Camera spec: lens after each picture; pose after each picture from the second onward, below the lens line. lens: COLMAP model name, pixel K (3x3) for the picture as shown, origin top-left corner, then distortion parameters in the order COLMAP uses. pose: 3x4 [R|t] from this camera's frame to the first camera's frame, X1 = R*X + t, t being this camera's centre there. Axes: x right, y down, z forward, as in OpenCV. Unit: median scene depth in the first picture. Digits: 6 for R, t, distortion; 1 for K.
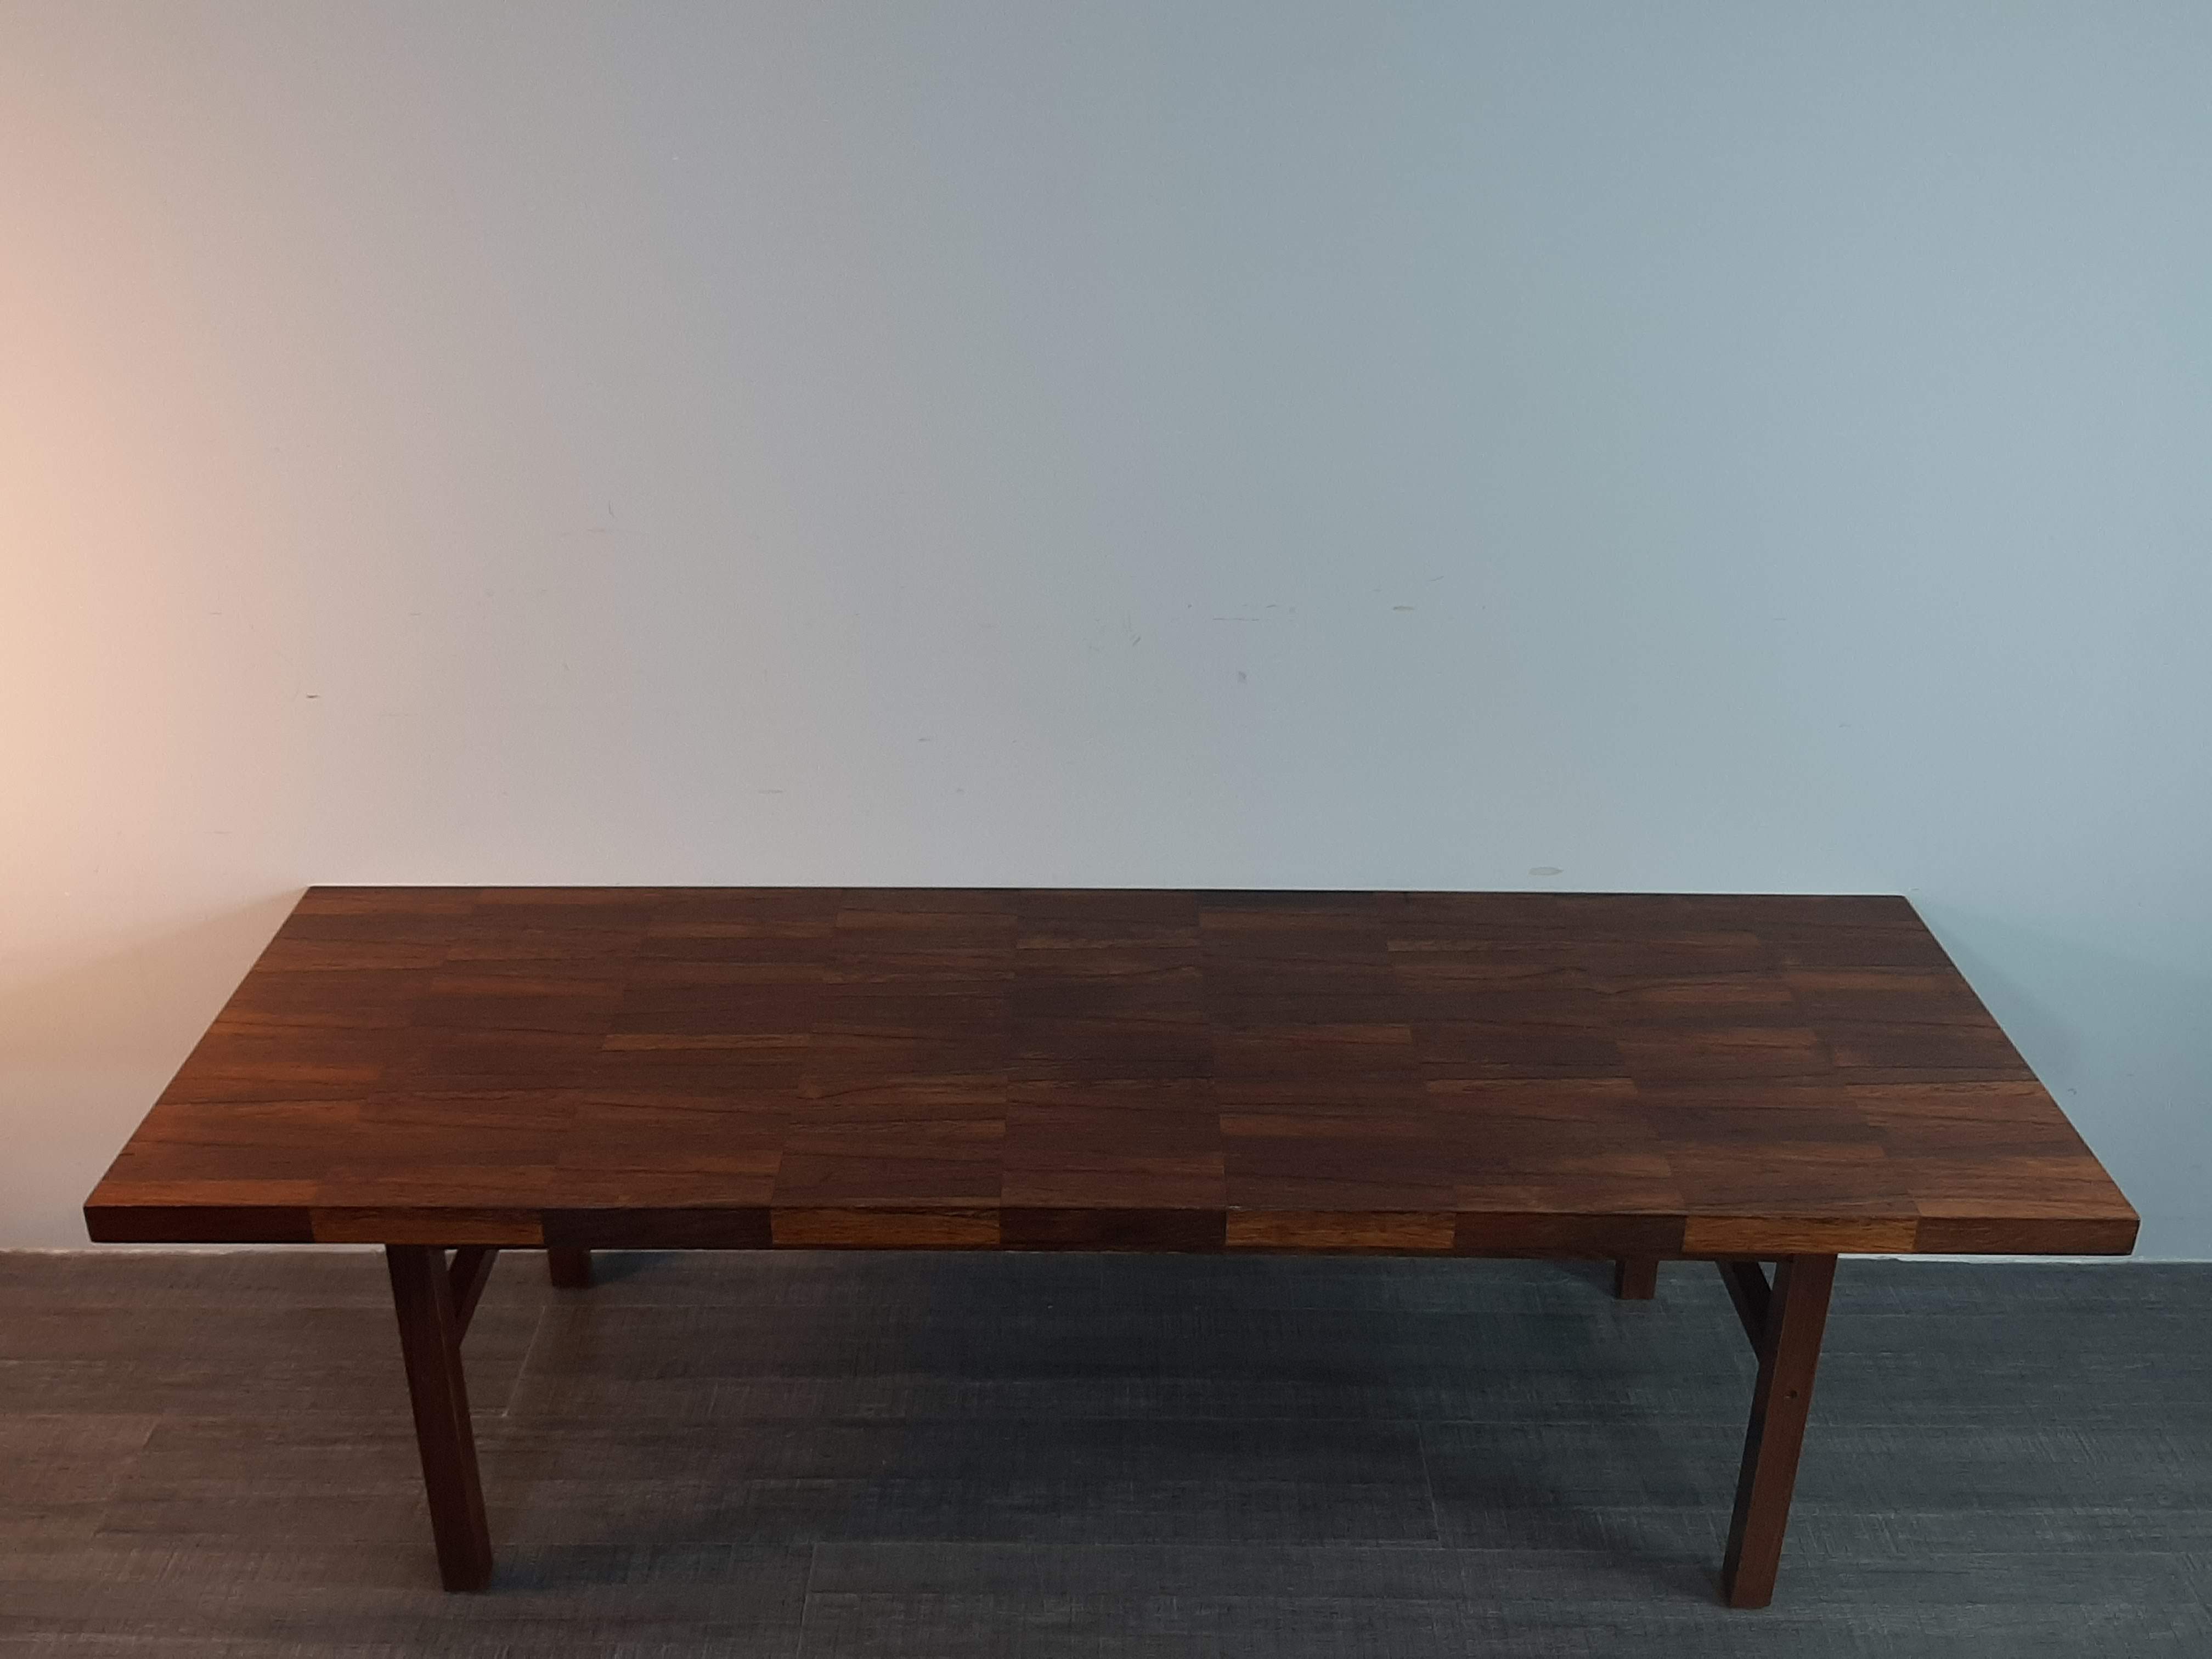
lens RADIAL K [[2190.3, 0, 1071.5], [0, 2190.3, 829.3], [0, 0, 1]] dist [0.130921, -0.339487]
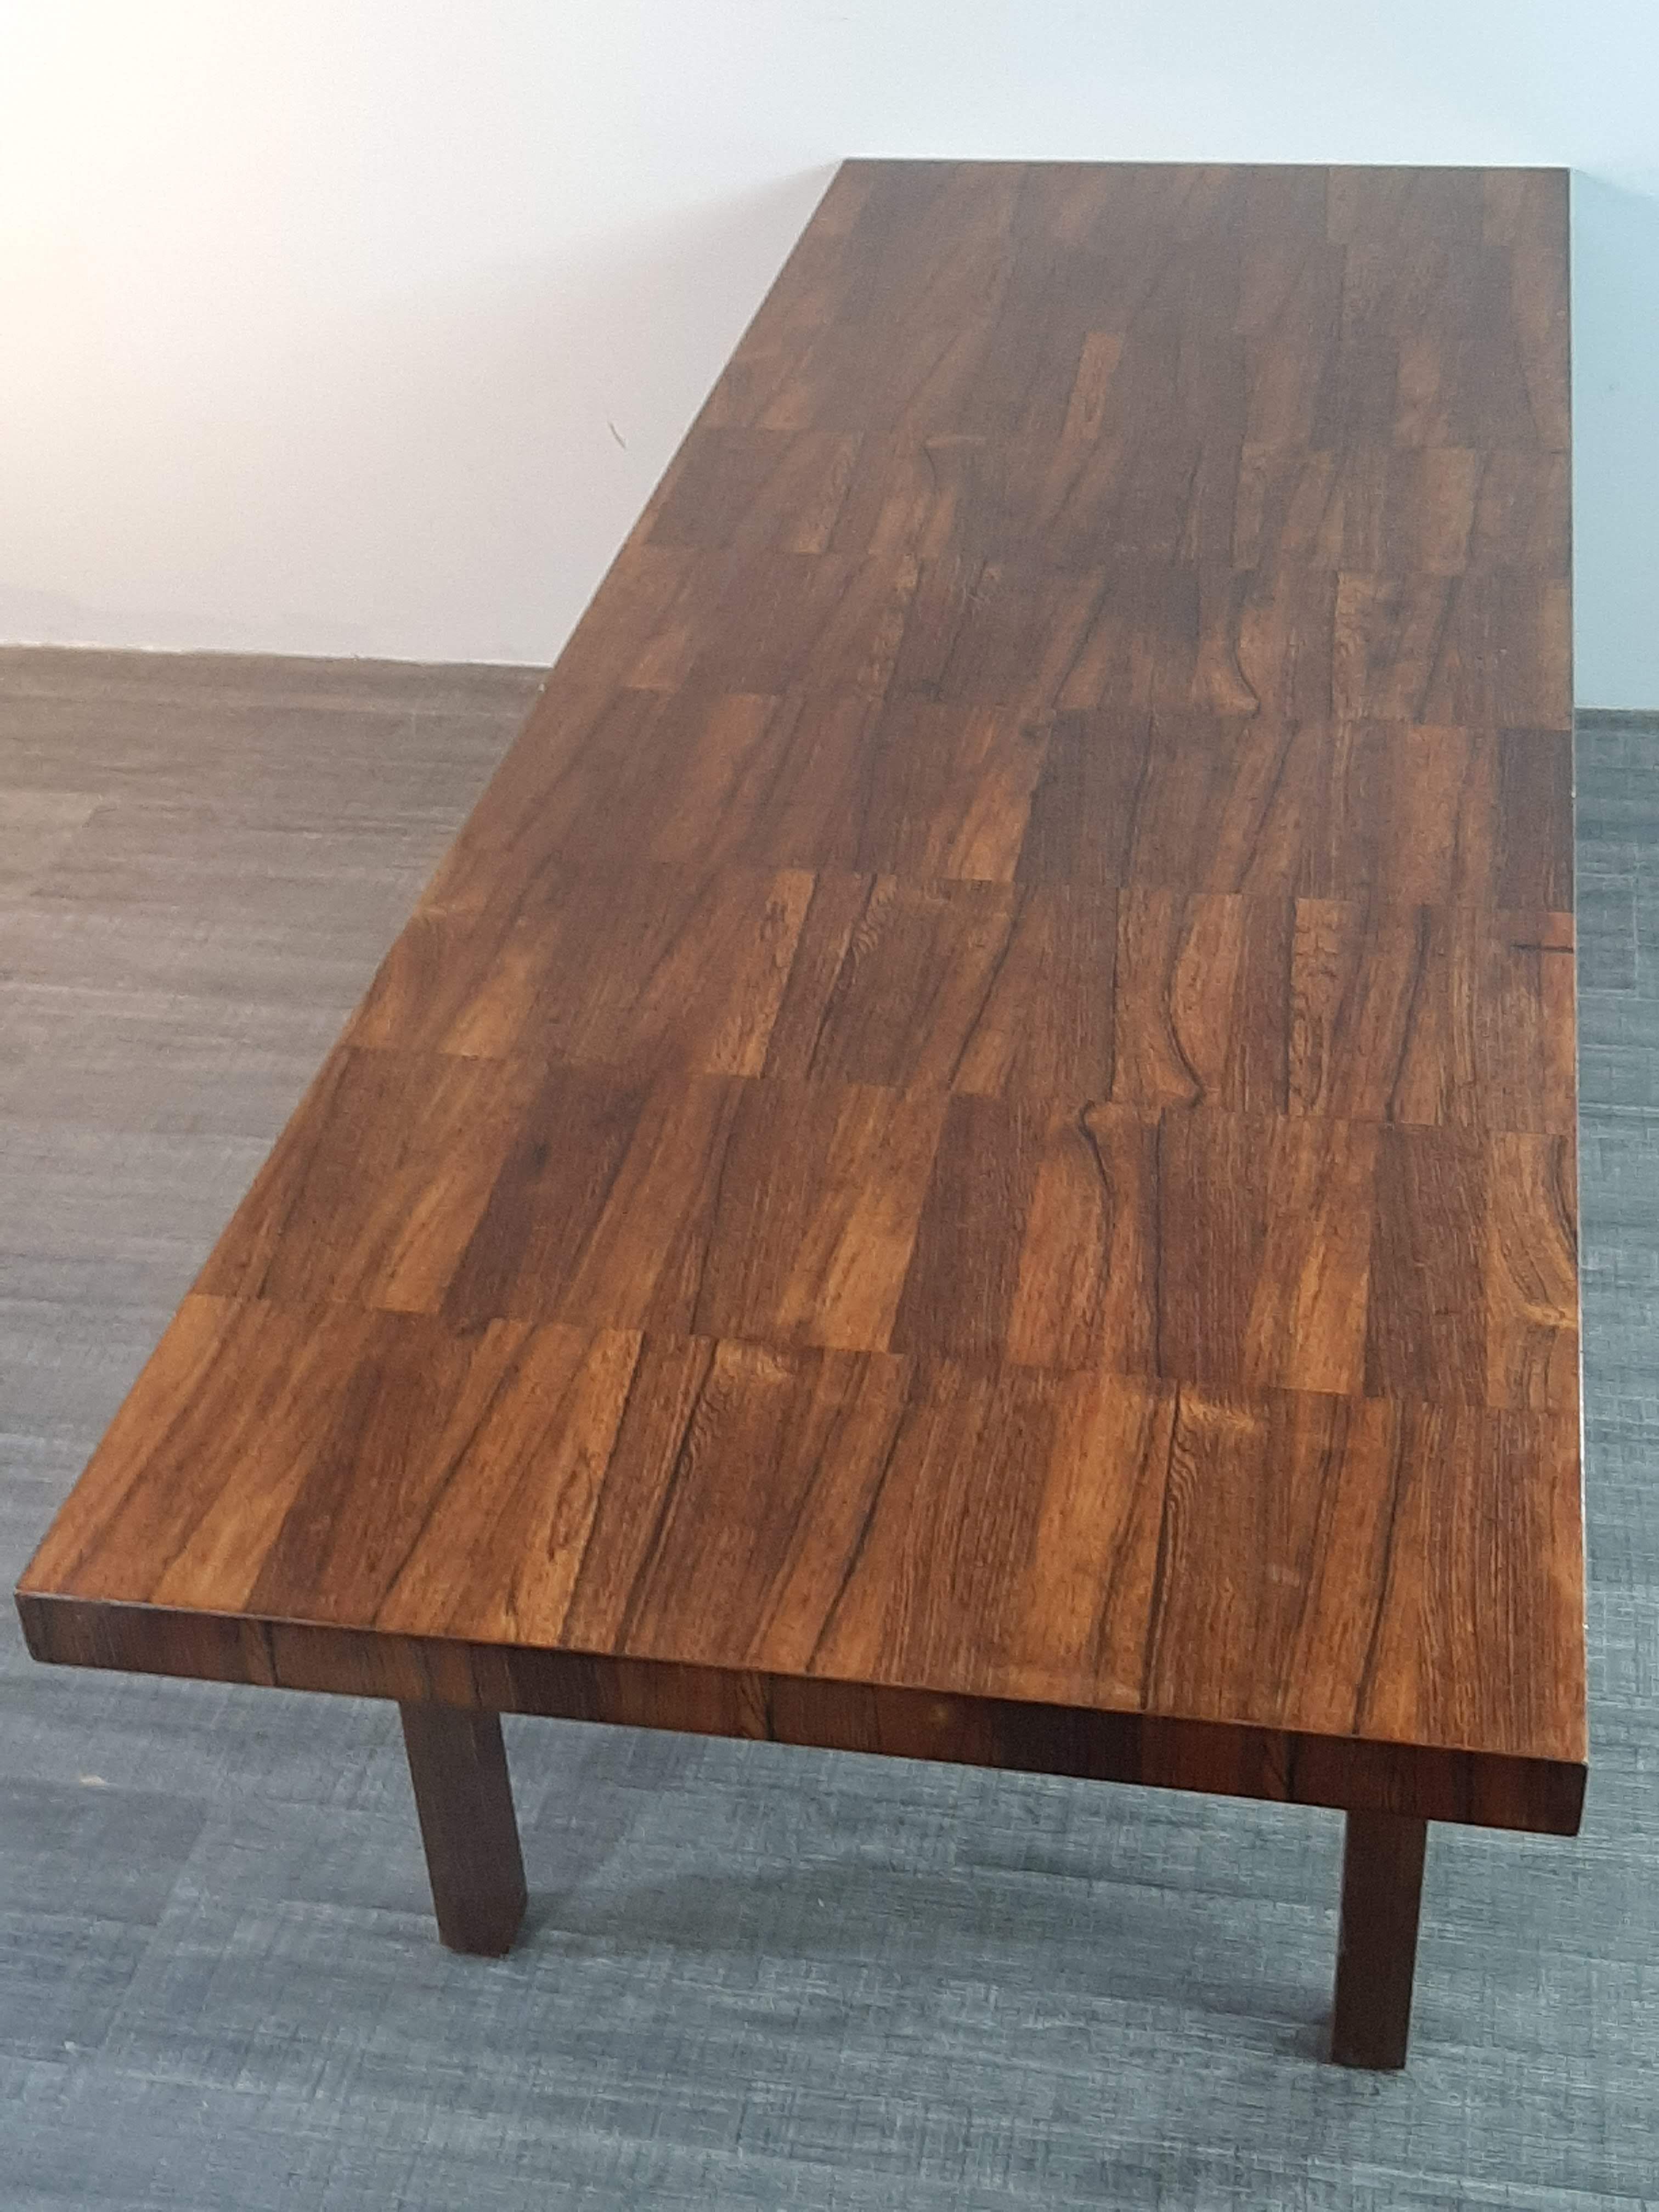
lens RADIAL K [[3037.2, 0, 827.5], [0, 3037.2, 1061.9], [0, 0, 1]] dist [0.207146, -0.682977]
pose [[-0.185600, 0.553663, -0.811794, 0.832269], [-0.383781, 0.719687, 0.578587, -0.308308], [0.904580, 0.418937, 0.078911, 0.969081]]
